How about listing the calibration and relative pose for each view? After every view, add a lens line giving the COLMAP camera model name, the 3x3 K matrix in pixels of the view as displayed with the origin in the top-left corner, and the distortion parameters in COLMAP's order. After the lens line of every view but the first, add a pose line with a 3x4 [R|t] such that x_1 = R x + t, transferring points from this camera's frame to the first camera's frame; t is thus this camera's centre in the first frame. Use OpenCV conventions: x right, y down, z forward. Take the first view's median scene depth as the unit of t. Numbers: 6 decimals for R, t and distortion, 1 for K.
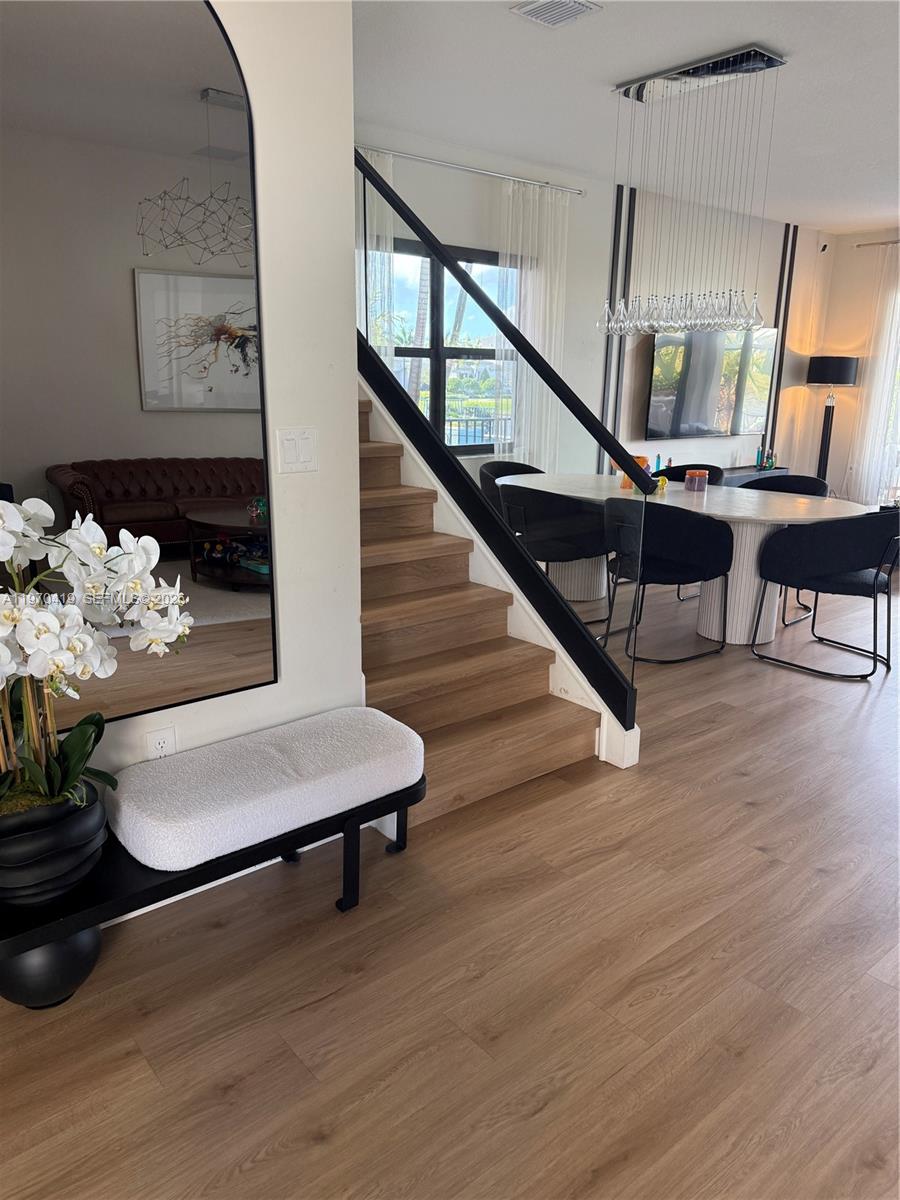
lens RADIAL K [[841.8, 0, 450.0], [0, 841.8, 600.0], [0, 0, 1]] dist [0.069454, -0.074344]
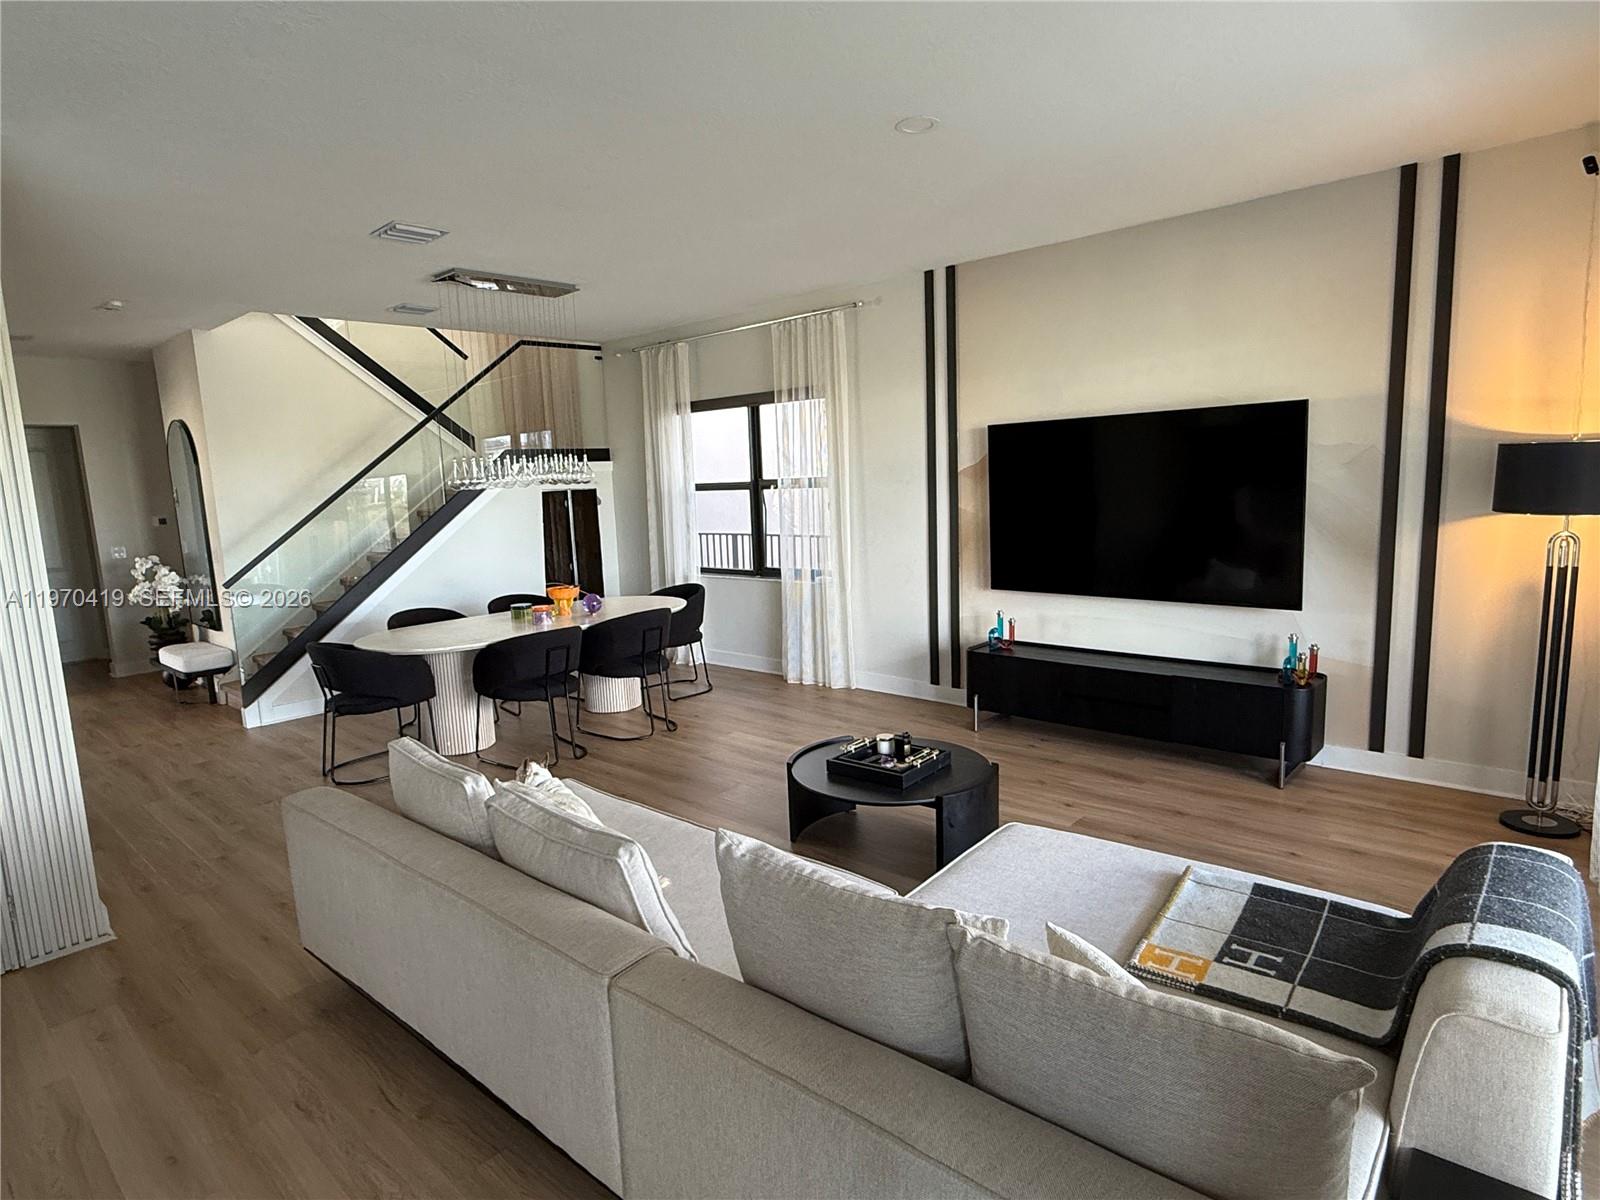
lens RADIAL K [[898.5, 0, 800.0], [0, 898.5, 600.0], [0, 0, 1]] dist [-0.006136, 0.002107]
pose [[0.142332, 0.118964, -0.982644, 0.849883], [-0.212388, 0.973299, 0.087069, -0.192368], [0.966764, 0.196309, 0.163798, 0.658804]]
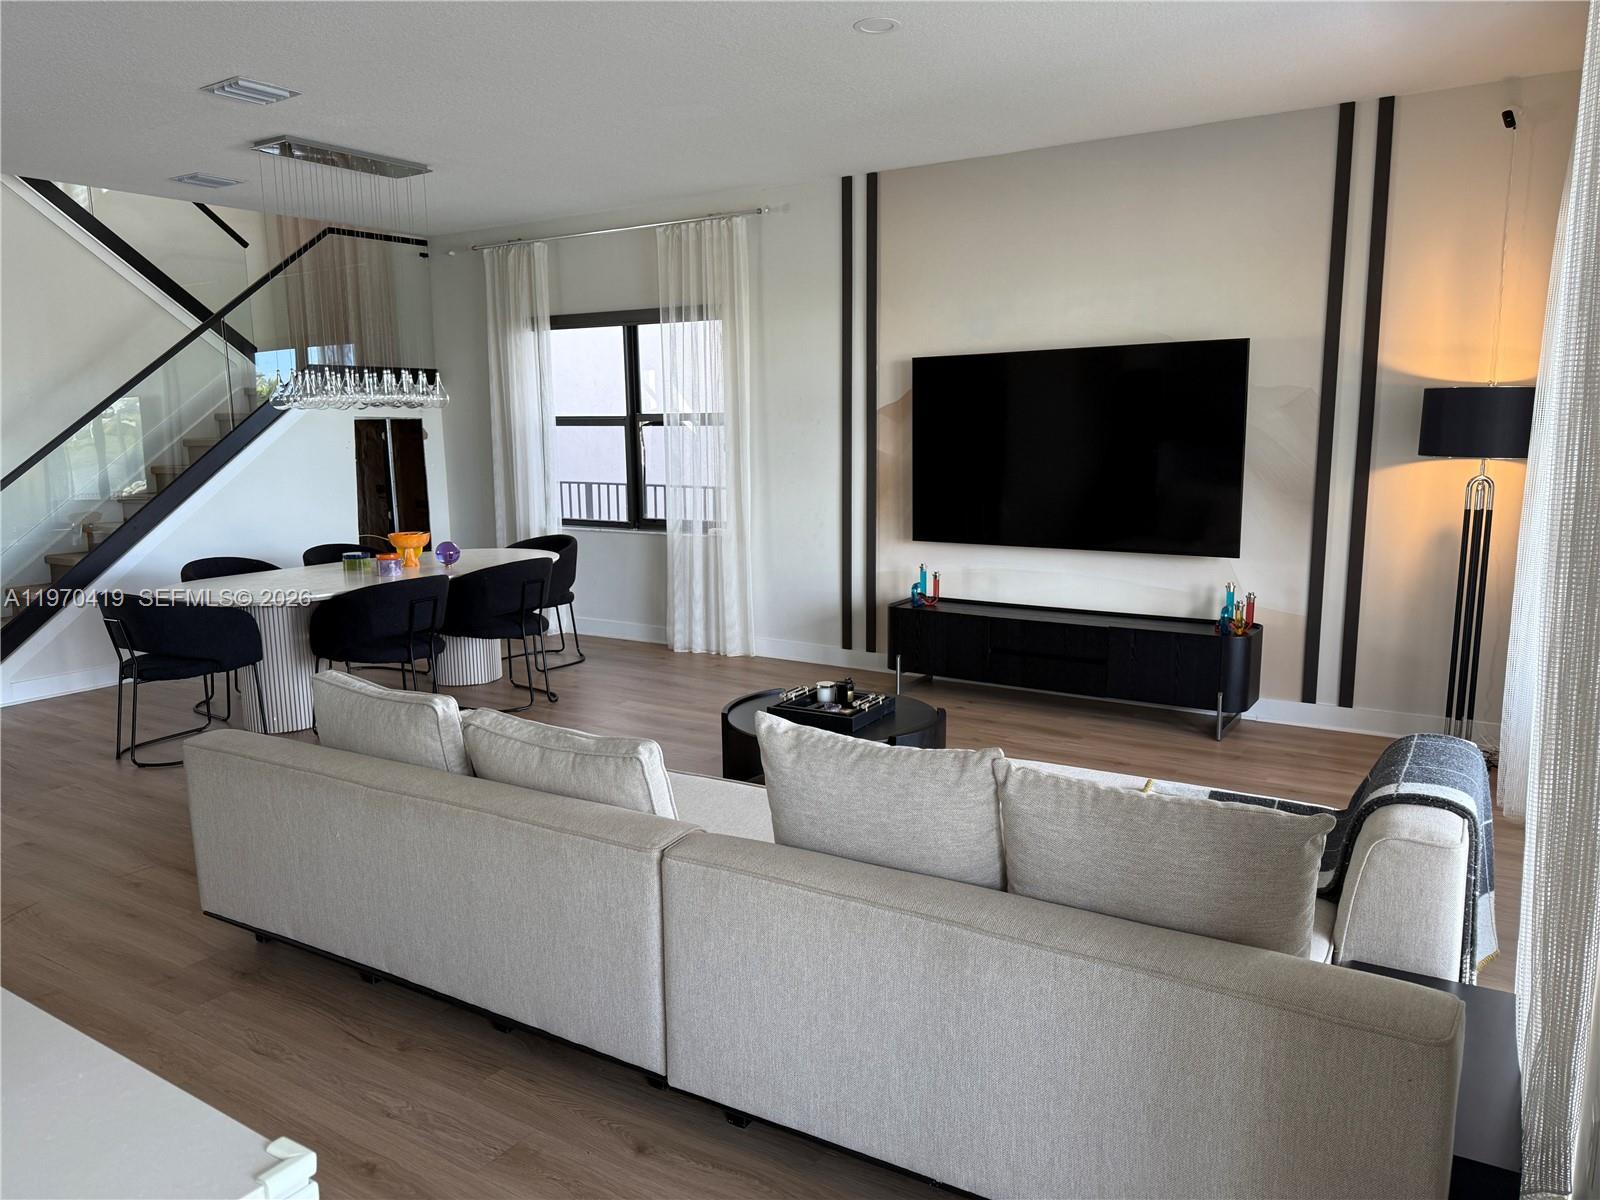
lens RADIAL K [[1145.6, 0, 808.7], [0, 1145.6, 609.0], [0, 0, 1]] dist [0.090616, -0.144633]
pose [[0.310740, 0.136916, -0.940582, 0.925075], [-0.229889, 0.971017, 0.065398, -0.161121], [0.922275, 0.195908, 0.333209, 0.589074]]
